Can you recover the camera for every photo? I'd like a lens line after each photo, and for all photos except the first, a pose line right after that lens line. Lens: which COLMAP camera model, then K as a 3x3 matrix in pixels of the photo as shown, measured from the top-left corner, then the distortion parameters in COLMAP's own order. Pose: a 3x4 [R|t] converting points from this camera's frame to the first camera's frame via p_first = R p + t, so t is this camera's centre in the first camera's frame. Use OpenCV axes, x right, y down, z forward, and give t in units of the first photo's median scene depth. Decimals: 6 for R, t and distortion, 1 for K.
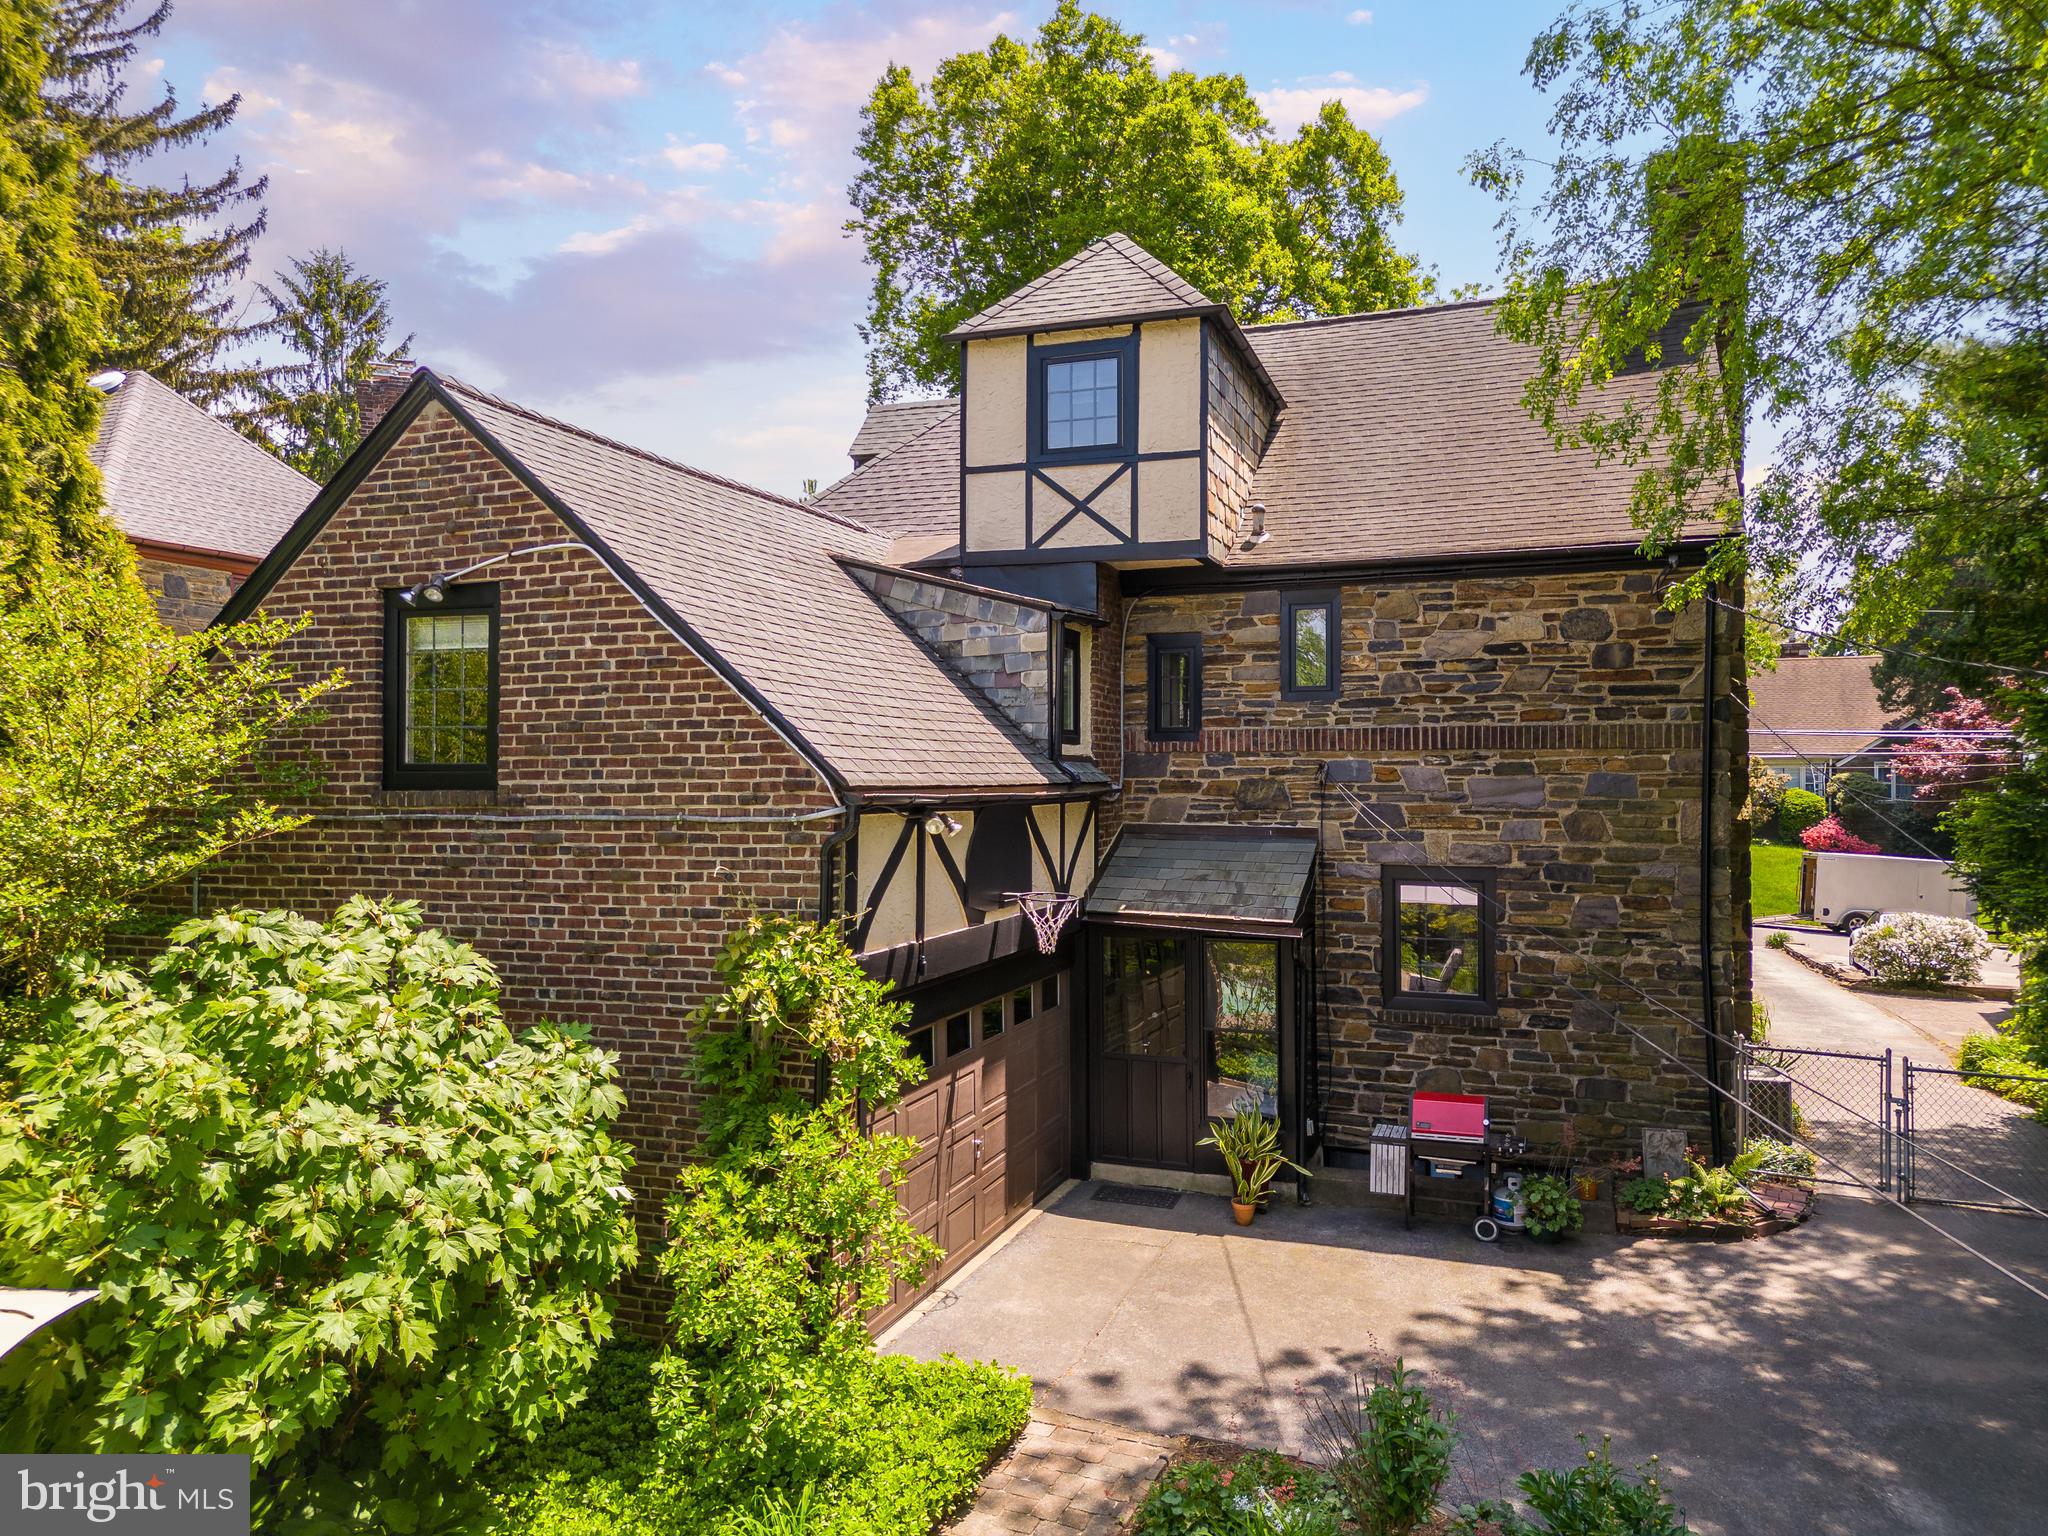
lens RADIAL K [[1414.4, 0, 1021.9], [0, 1414.4, 738.4], [0, 0, 1]] dist [0.033489, -0.001307]
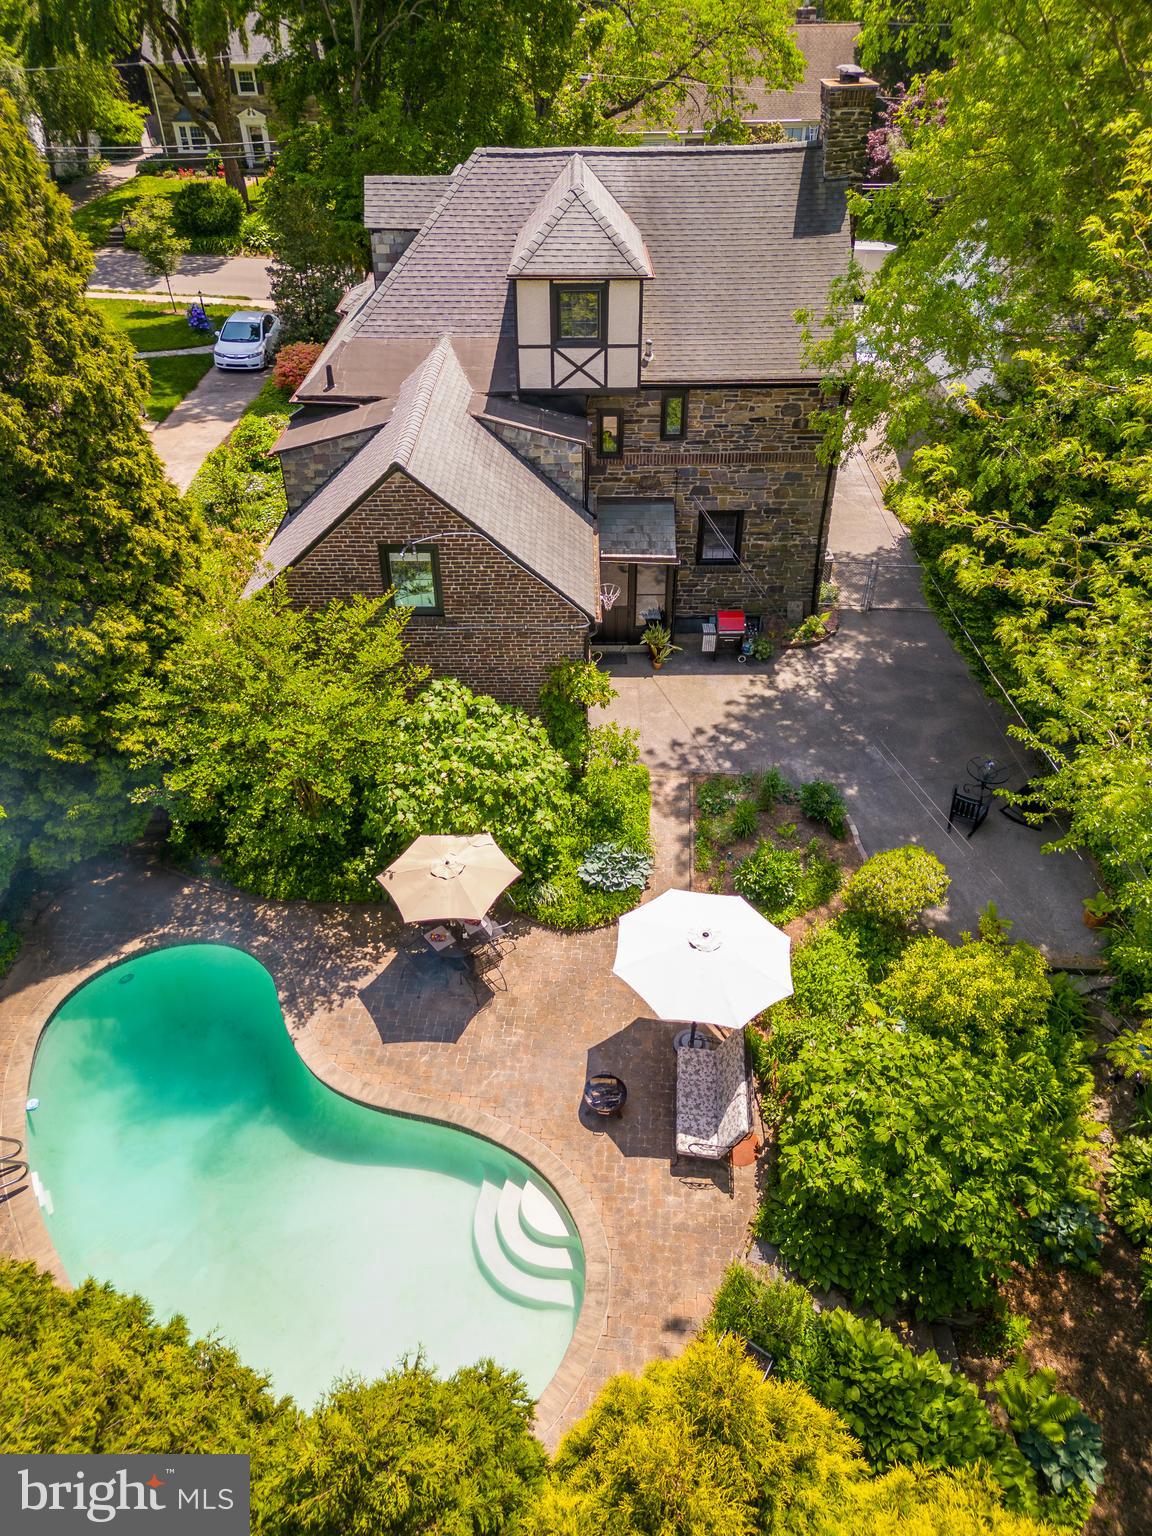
lens RADIAL K [[1056.6, 0, 576.0], [0, 1056.6, 768.0], [0, 0, 1]] dist [-0.036248, -0.000284]
pose [[0.944097, -0.199774, 0.262242, -0.497772], [-0.002299, 0.791466, 0.611208, -0.661673], [-0.329659, -0.577643, 0.746762, -0.496222]]
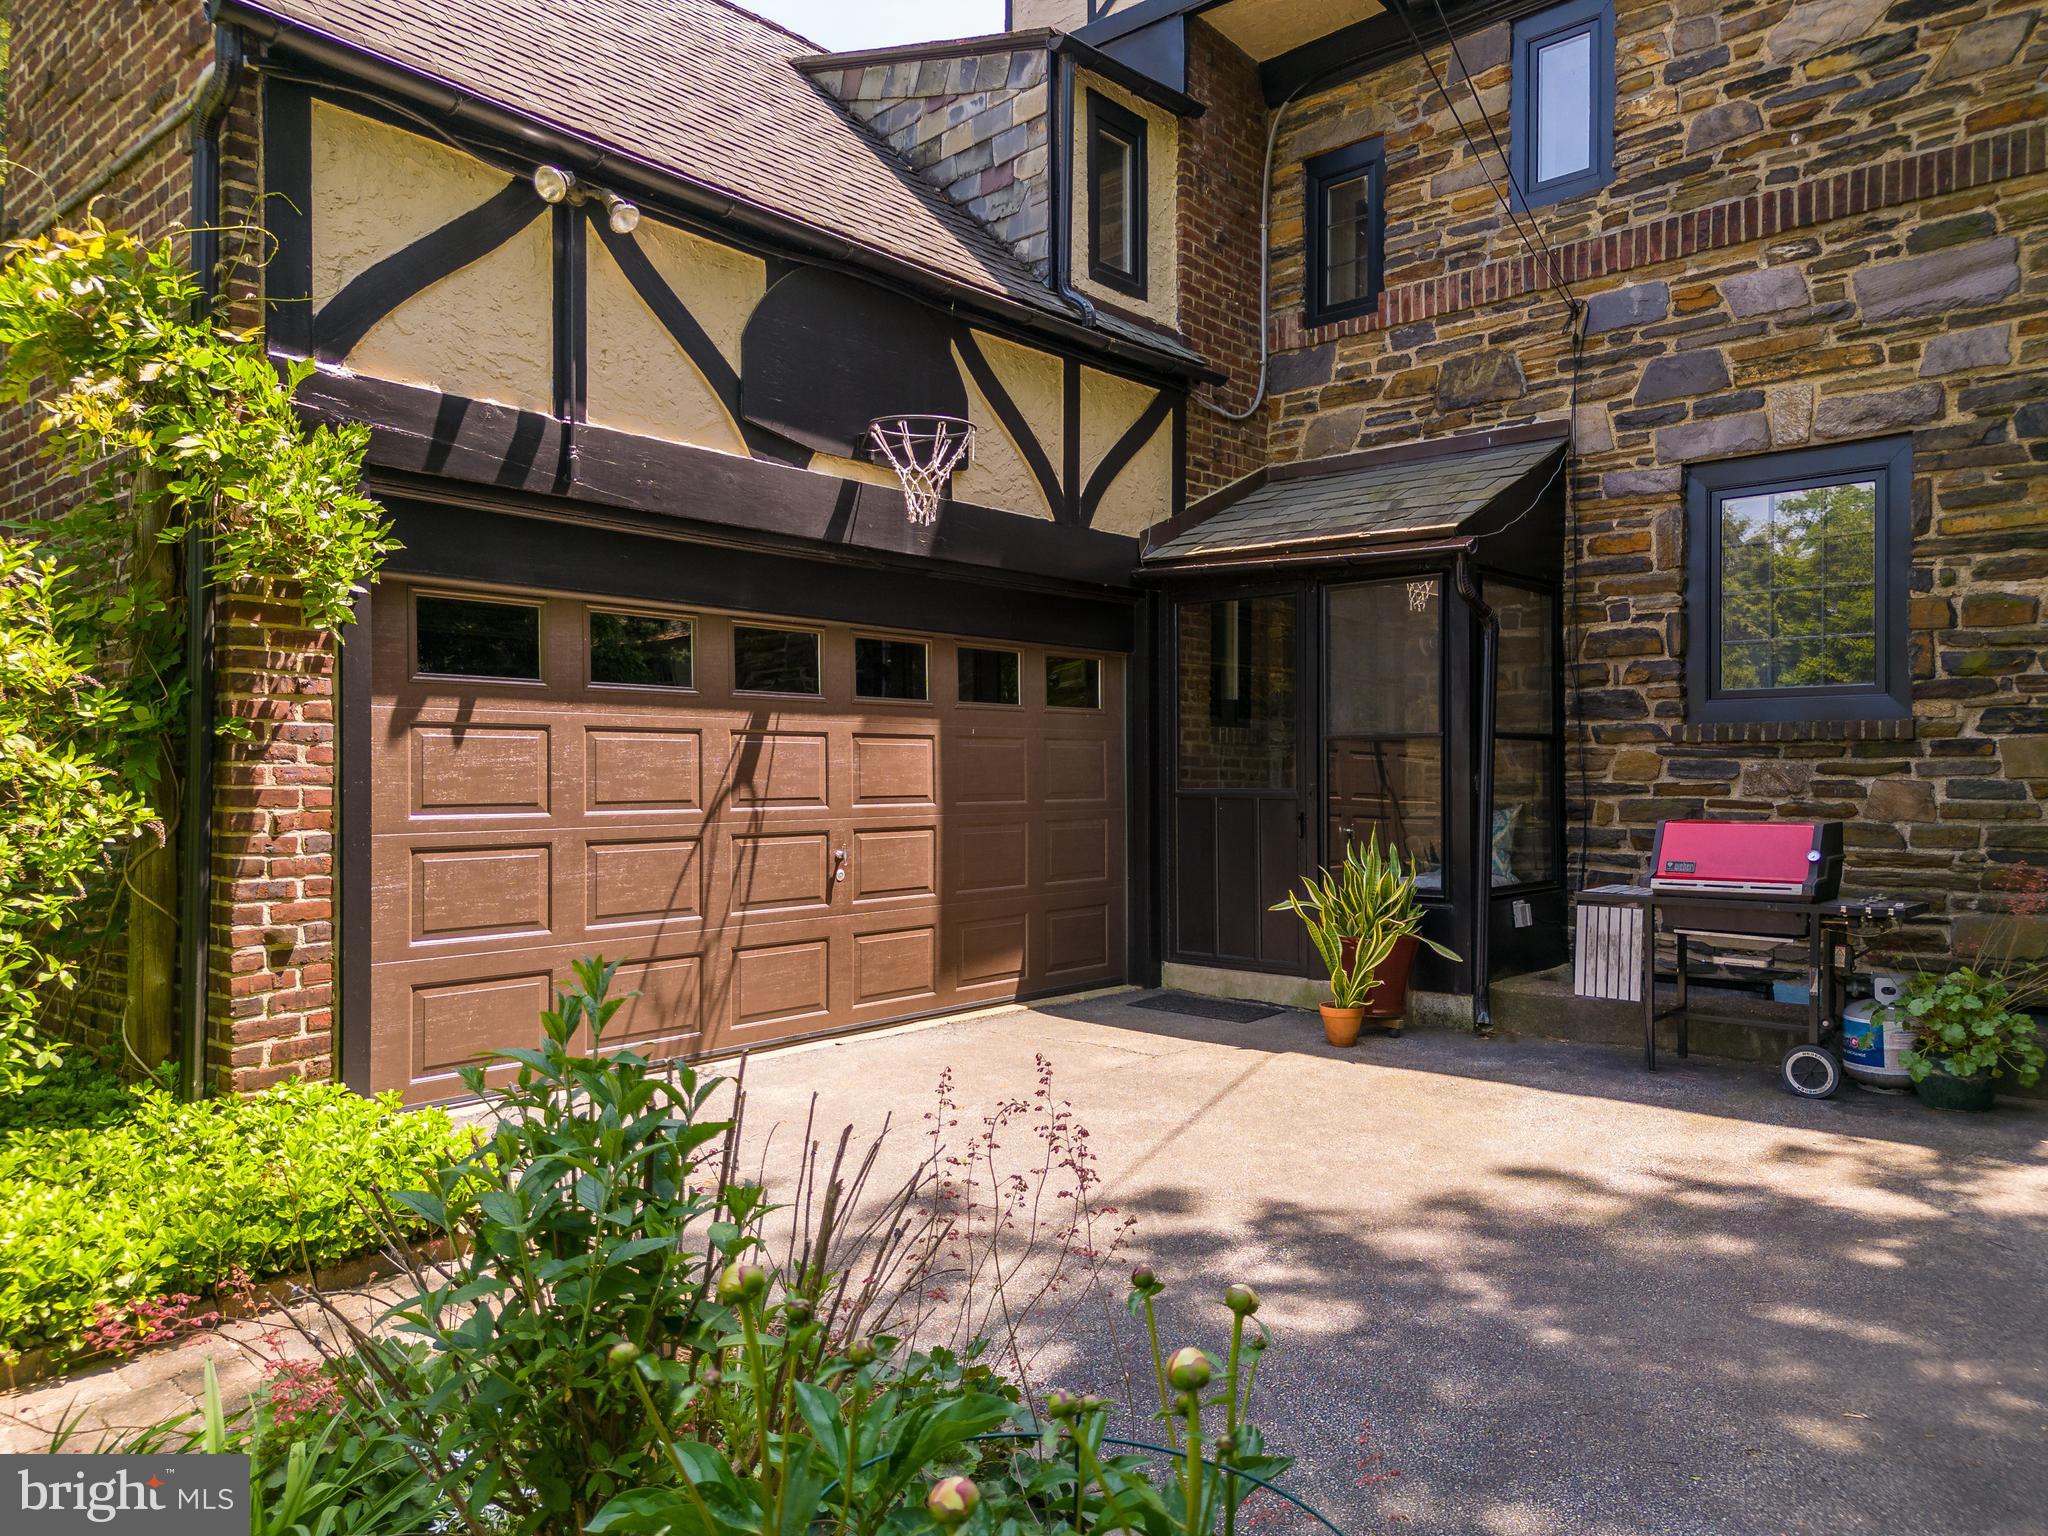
lens RADIAL K [[1408.8, 0, 1078.9], [0, 1408.8, 767.9], [0, 0, 1]] dist [0.101681, -0.082146]
pose [[0.937009, -0.007511, -0.349225, 0.235726], [0.010908, 0.999910, 0.007762, 0.208826], [0.349135, -0.011083, 0.937007, 0.403016]]
